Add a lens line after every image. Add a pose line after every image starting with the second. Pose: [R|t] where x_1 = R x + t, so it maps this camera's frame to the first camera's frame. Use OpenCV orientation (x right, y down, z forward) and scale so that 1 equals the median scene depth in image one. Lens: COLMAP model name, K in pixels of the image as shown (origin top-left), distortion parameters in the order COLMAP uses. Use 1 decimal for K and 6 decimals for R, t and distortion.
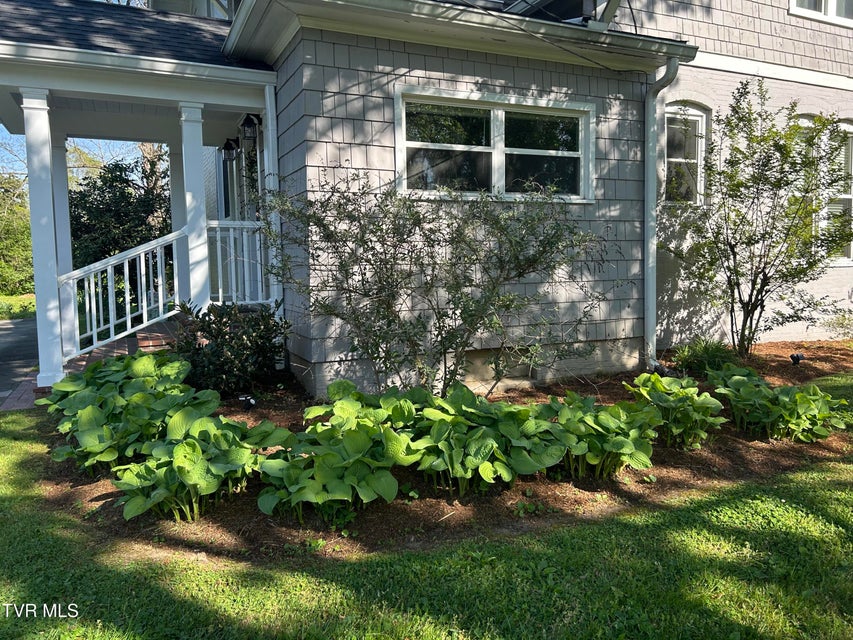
lens RADIAL K [[644.7, 0, 429.1], [0, 644.7, 316.4], [0, 0, 1]] dist [0.059463, -0.056062]
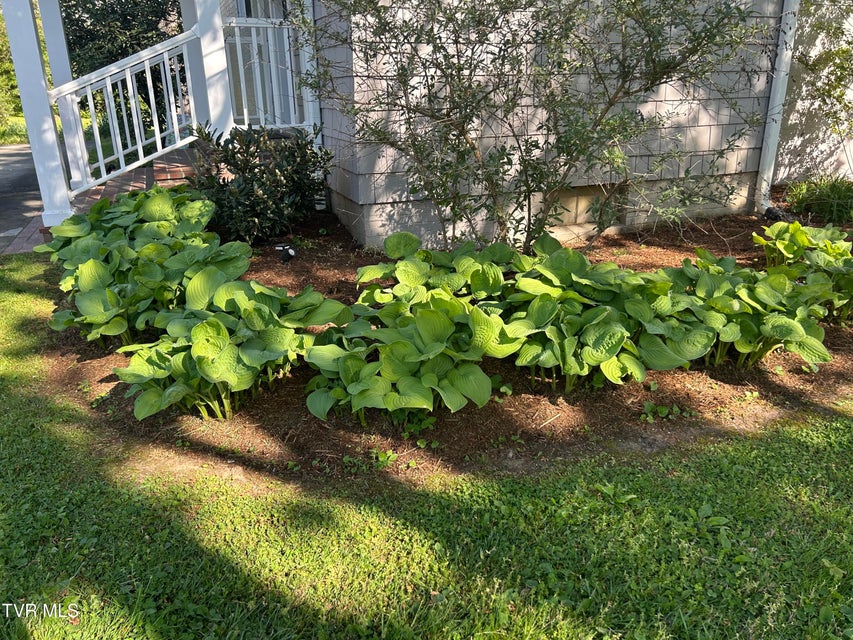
lens RADIAL K [[644.7, 0, 429.2], [0, 644.7, 323.9], [0, 0, 1]] dist [0.059463, -0.056062]
pose [[0.998373, 0.020951, -0.053039, -0.068226], [-0.005991, 0.963454, 0.267806, -0.003665], [0.056711, -0.267052, 0.962012, 0.253991]]
